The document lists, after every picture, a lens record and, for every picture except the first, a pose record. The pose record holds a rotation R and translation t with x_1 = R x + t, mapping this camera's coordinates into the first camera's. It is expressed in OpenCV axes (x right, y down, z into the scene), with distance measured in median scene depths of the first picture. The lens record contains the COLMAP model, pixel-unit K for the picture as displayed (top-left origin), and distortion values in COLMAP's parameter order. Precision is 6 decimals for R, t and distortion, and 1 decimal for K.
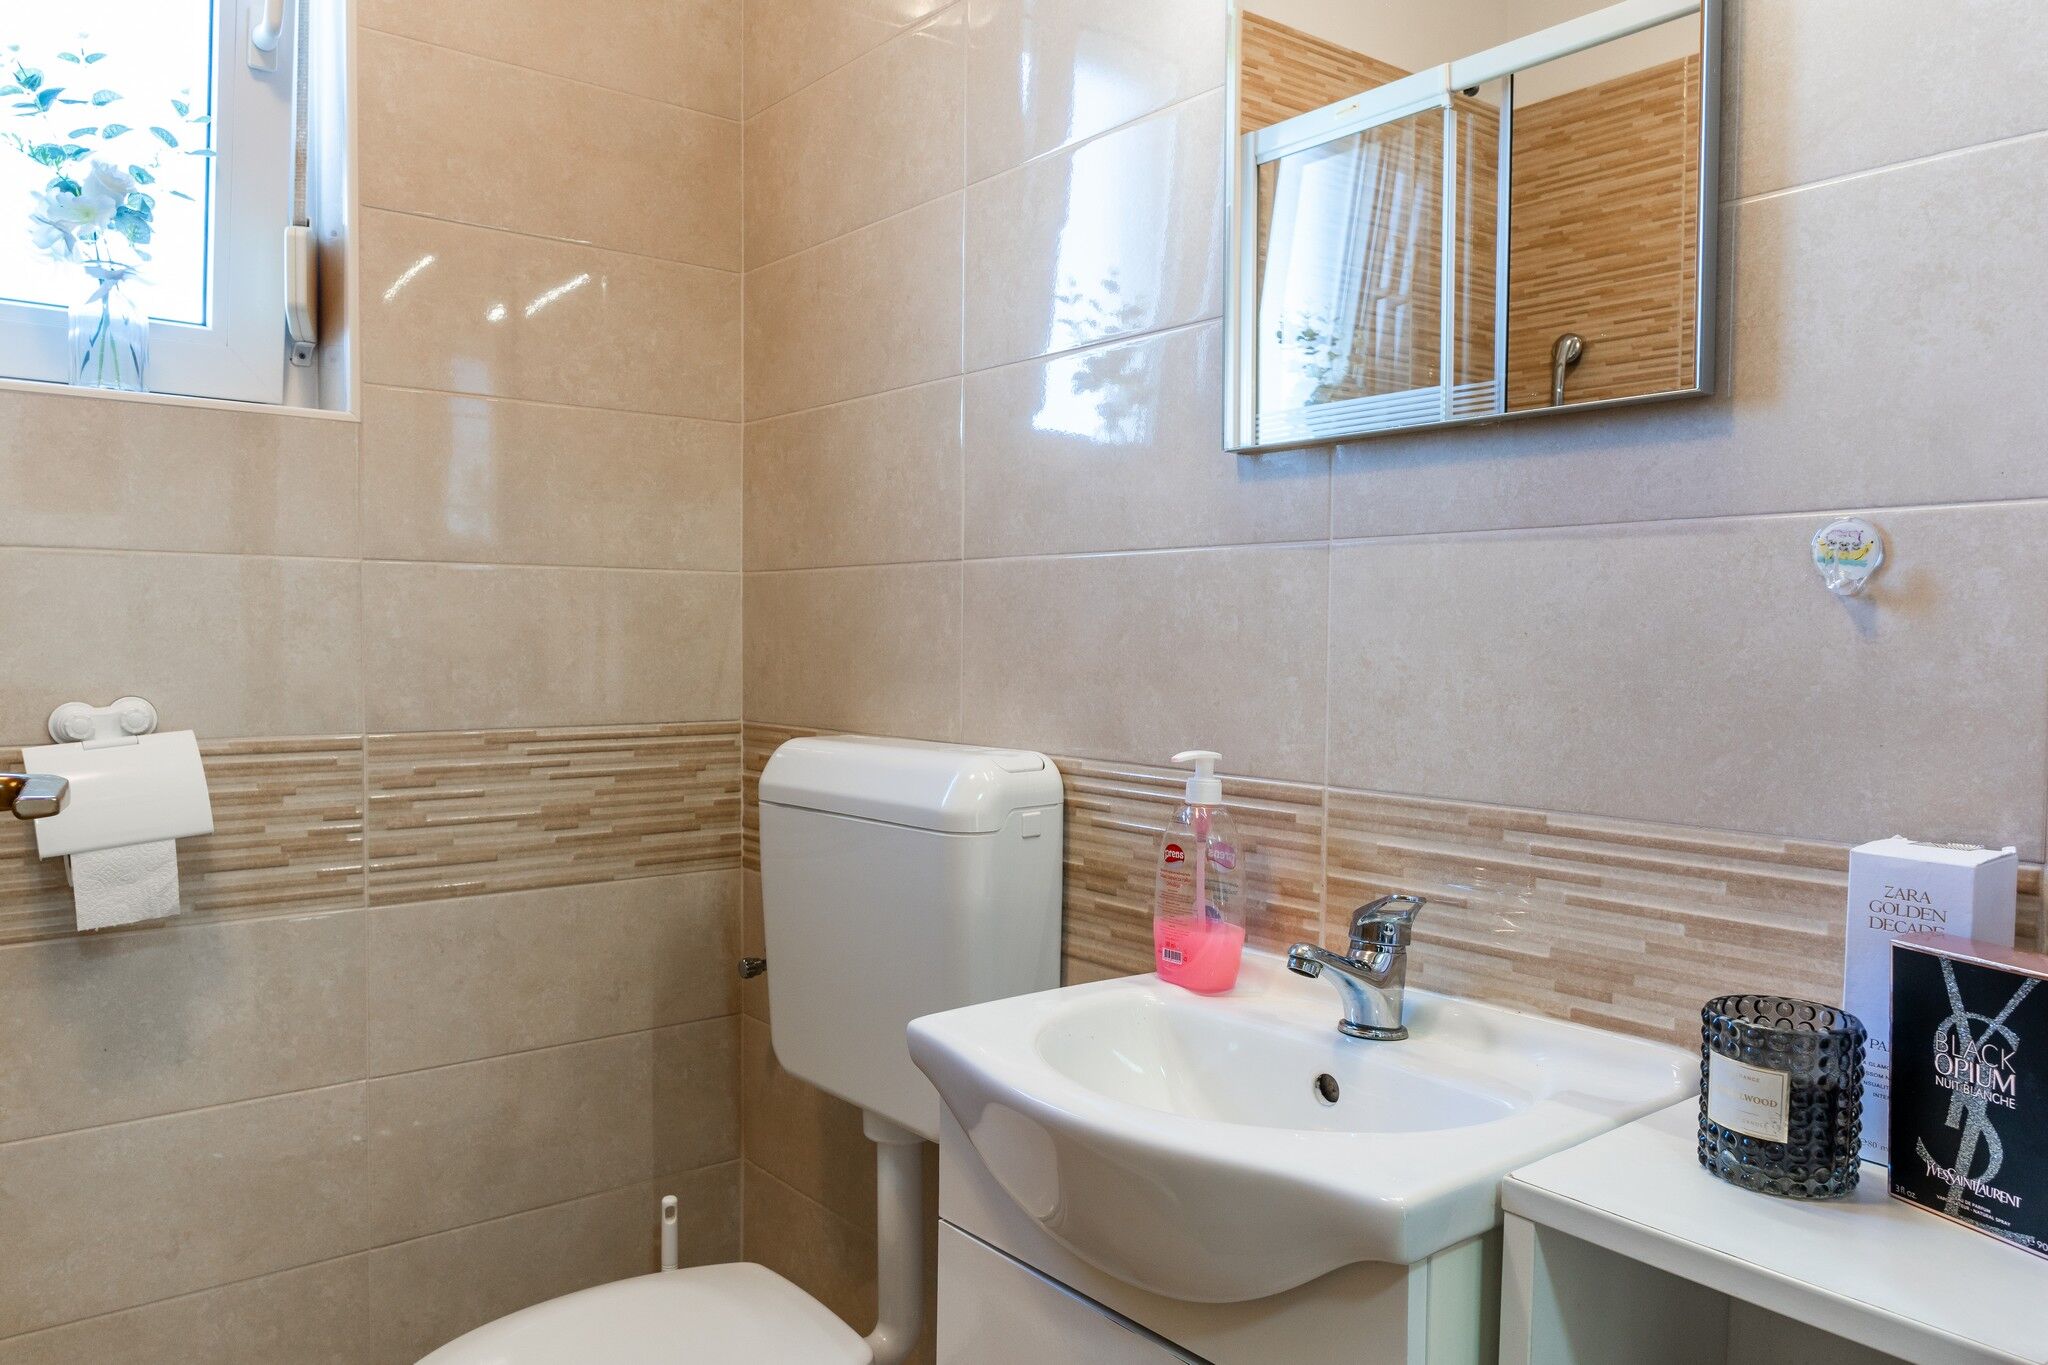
lens RADIAL K [[1433.4, 0, 1014.3], [0, 1433.4, 685.3], [0, 0, 1]] dist [0.003298, -0.007623]
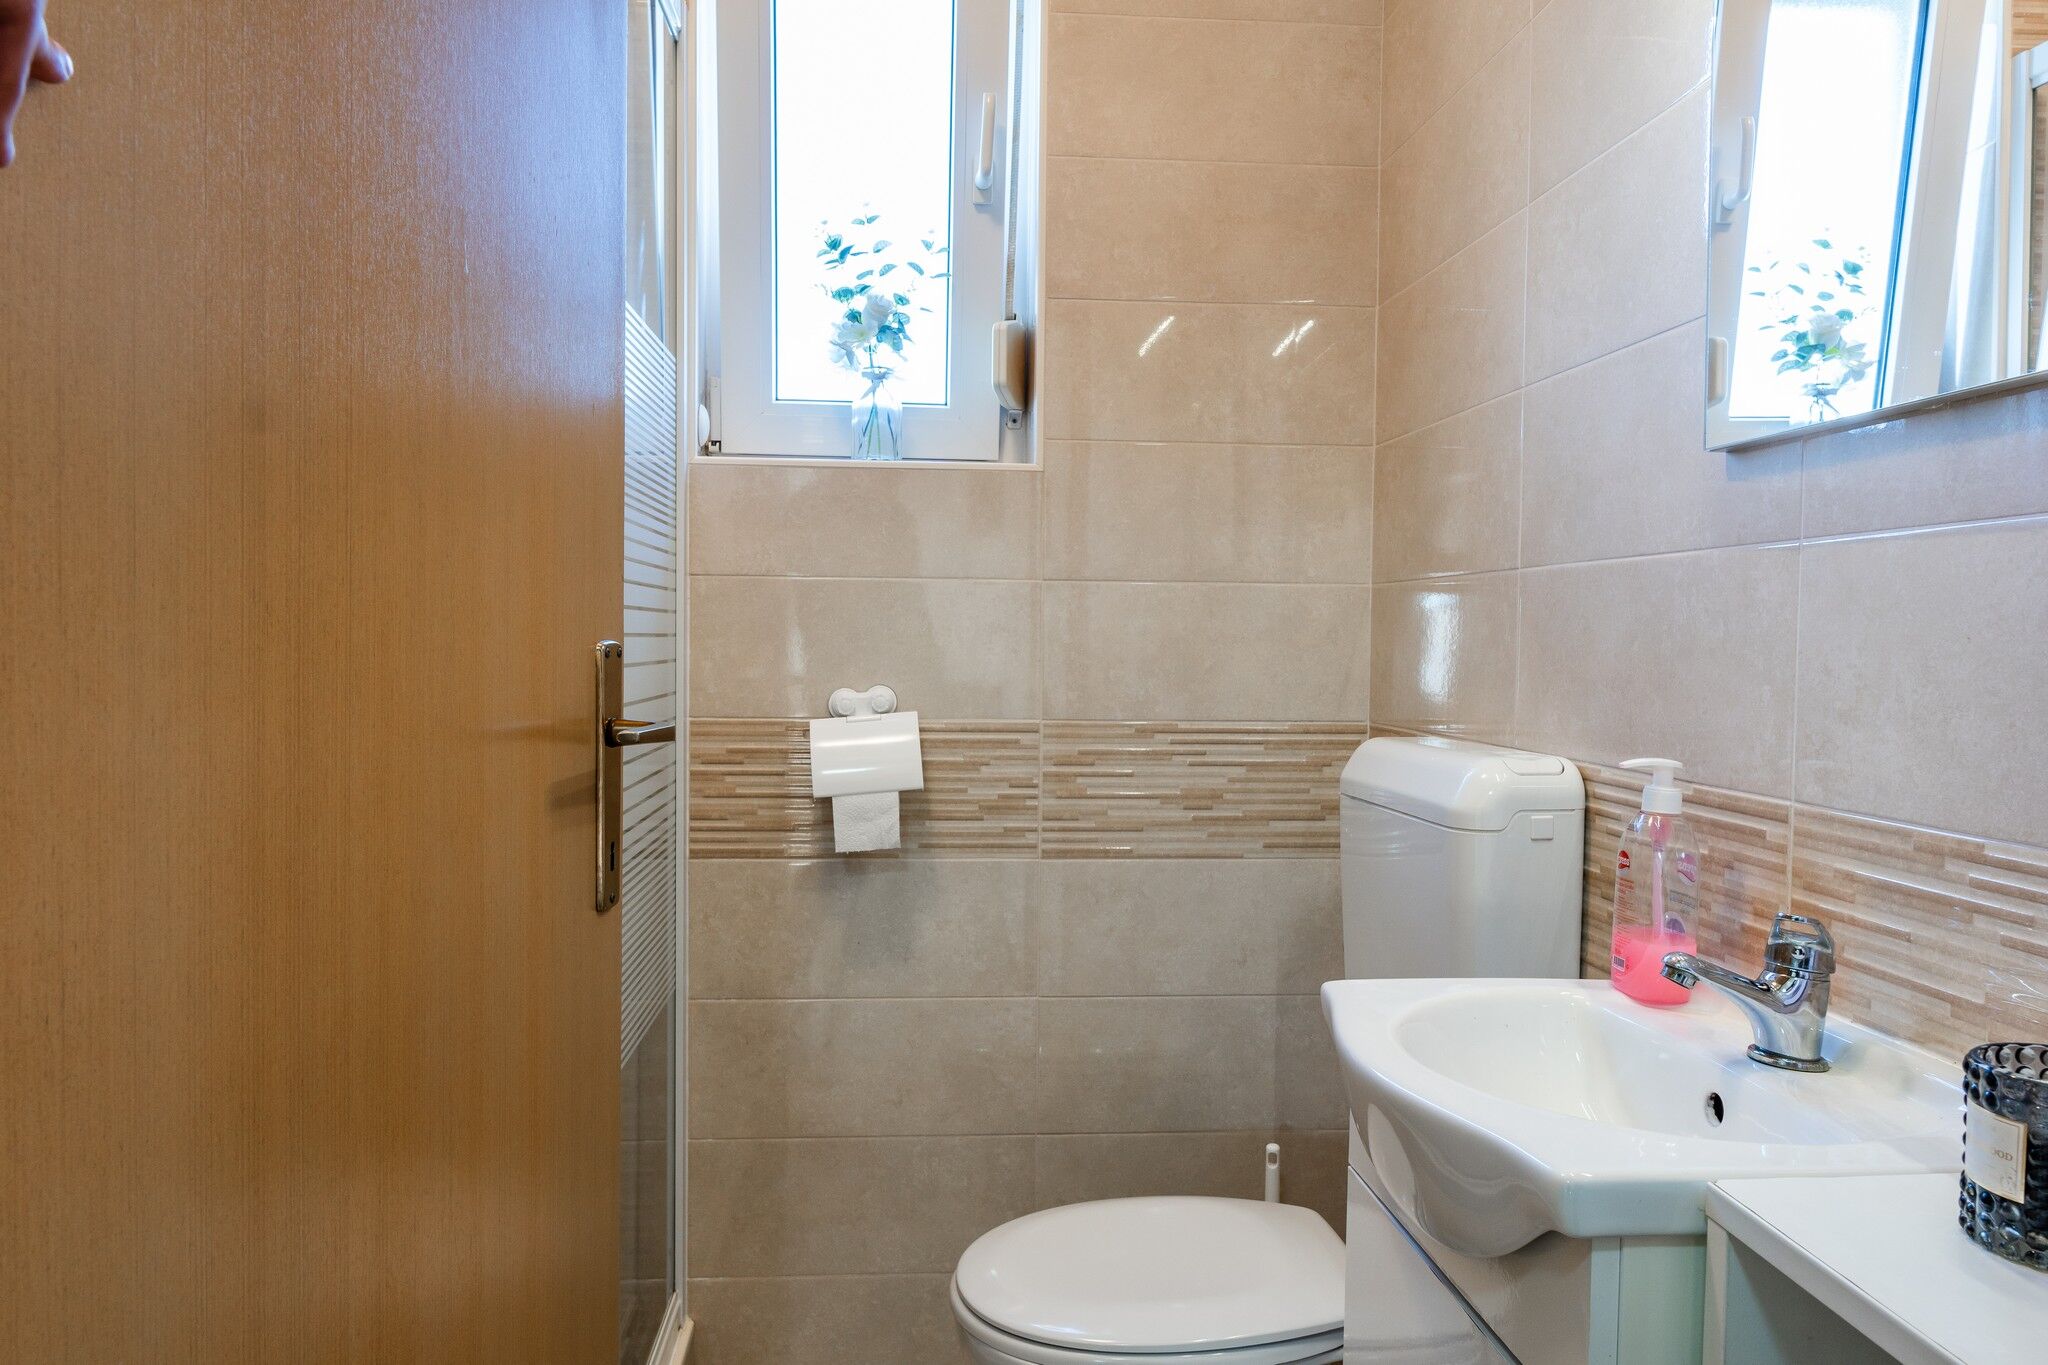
lens RADIAL K [[1433.4, 0, 1008.2], [0, 1433.4, 684.1], [0, 0, 1]] dist [0.003298, -0.007623]
pose [[0.823462, 0.019427, -0.567039, 0.326085], [-0.024549, 0.999698, -0.001401, 0.007149], [0.566840, 0.015074, 0.823690, -0.064803]]
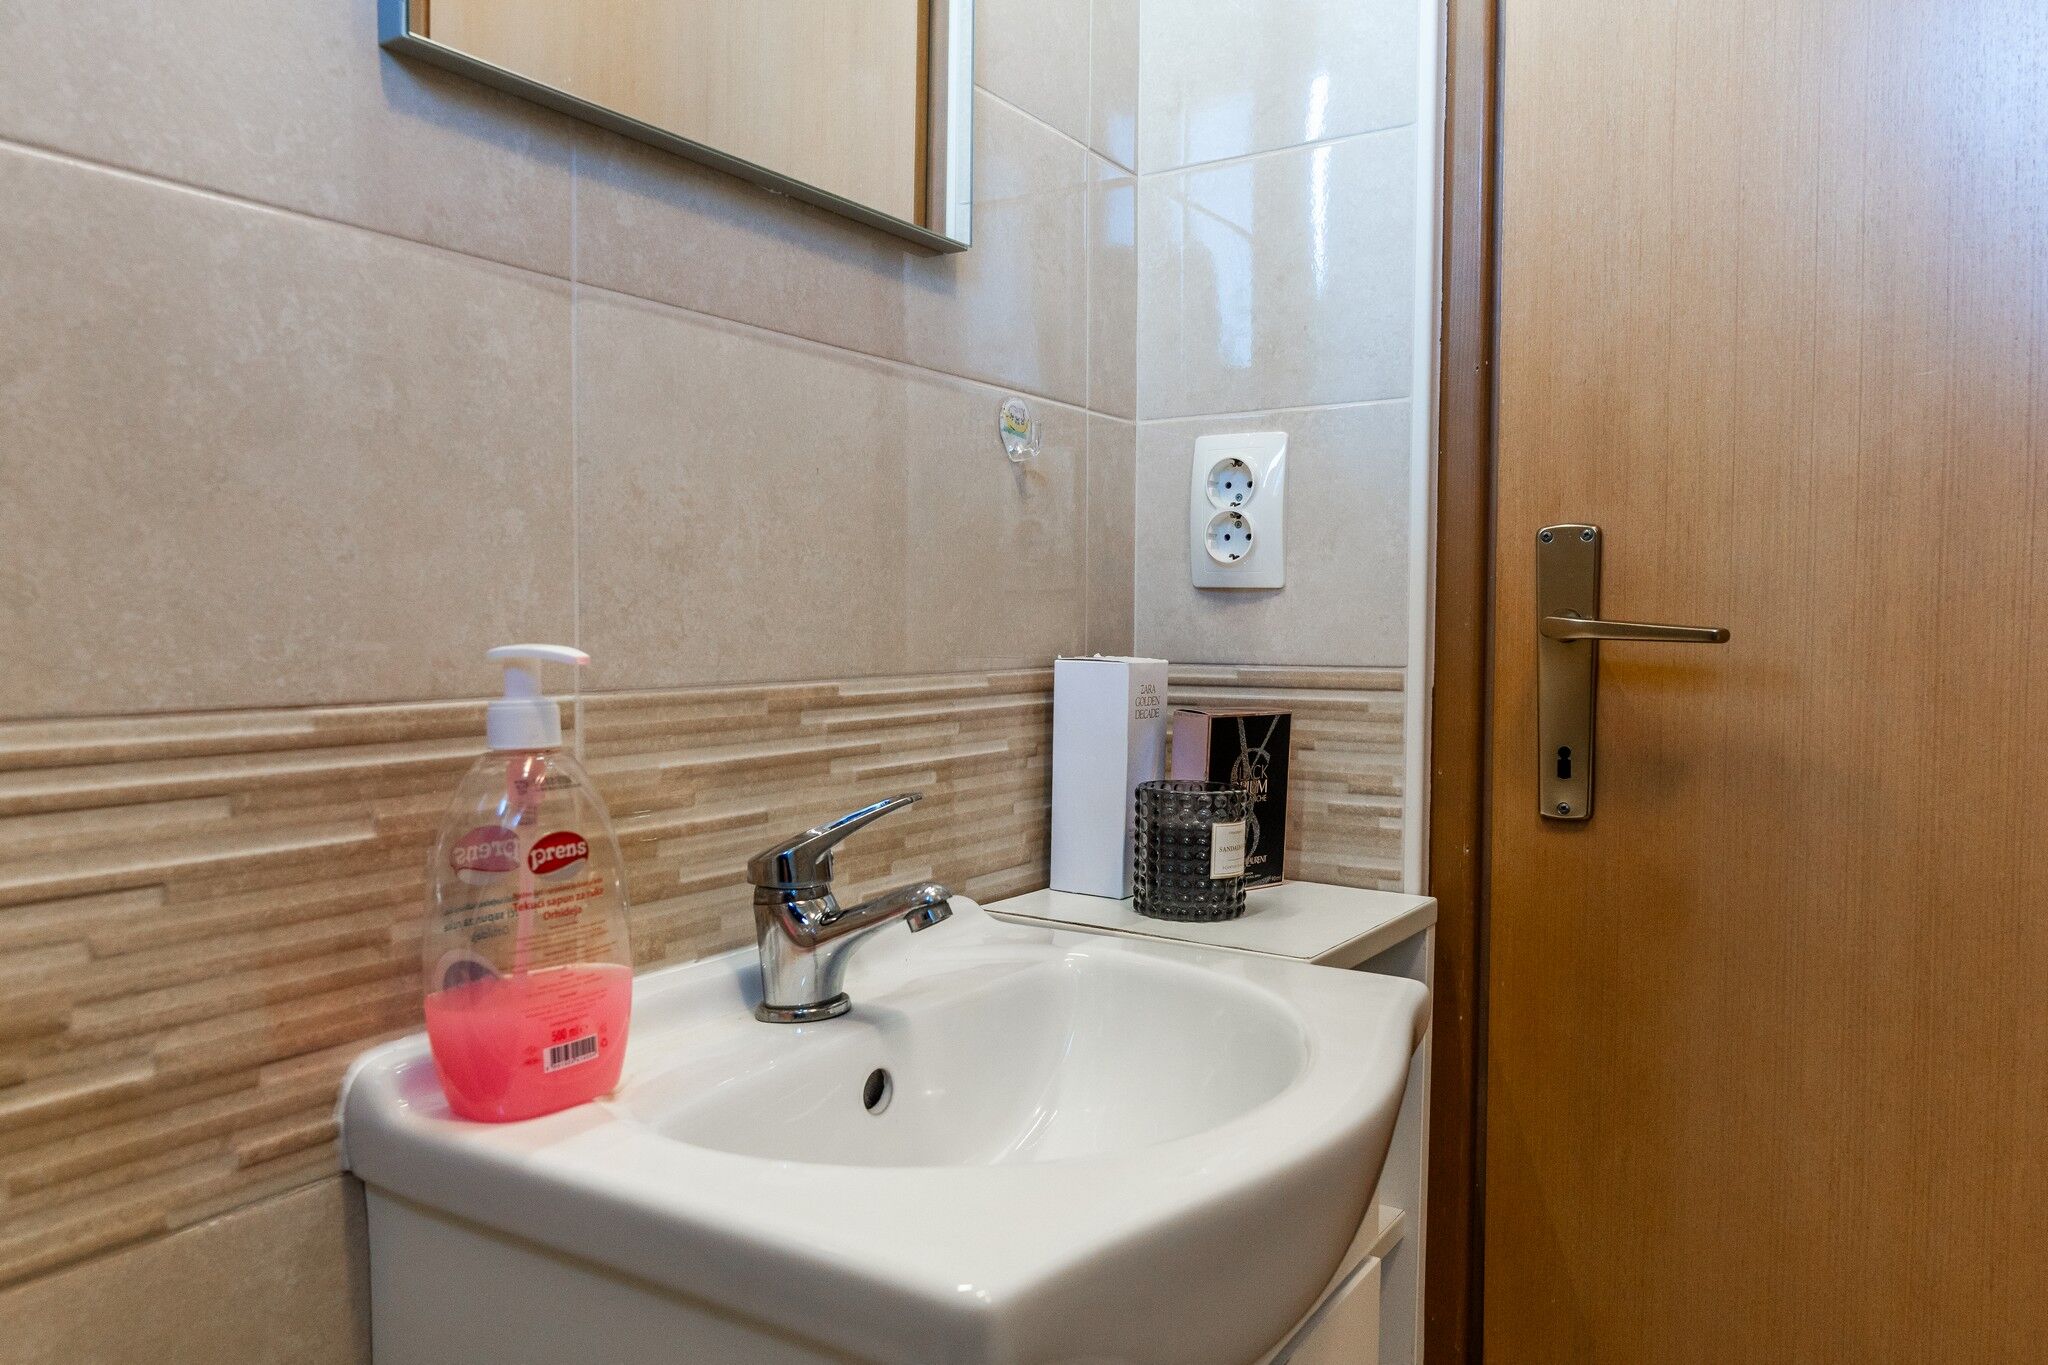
lens RADIAL K [[1433.4, 0, 1016.3], [0, 1433.4, 689.3], [0, 0, 1]] dist [0.003298, -0.007623]
pose [[-0.316319, -0.057480, 0.946910, -0.413462], [0.026725, 0.997227, 0.069462, 0.031561], [-0.948276, 0.047278, -0.313905, 1.017190]]
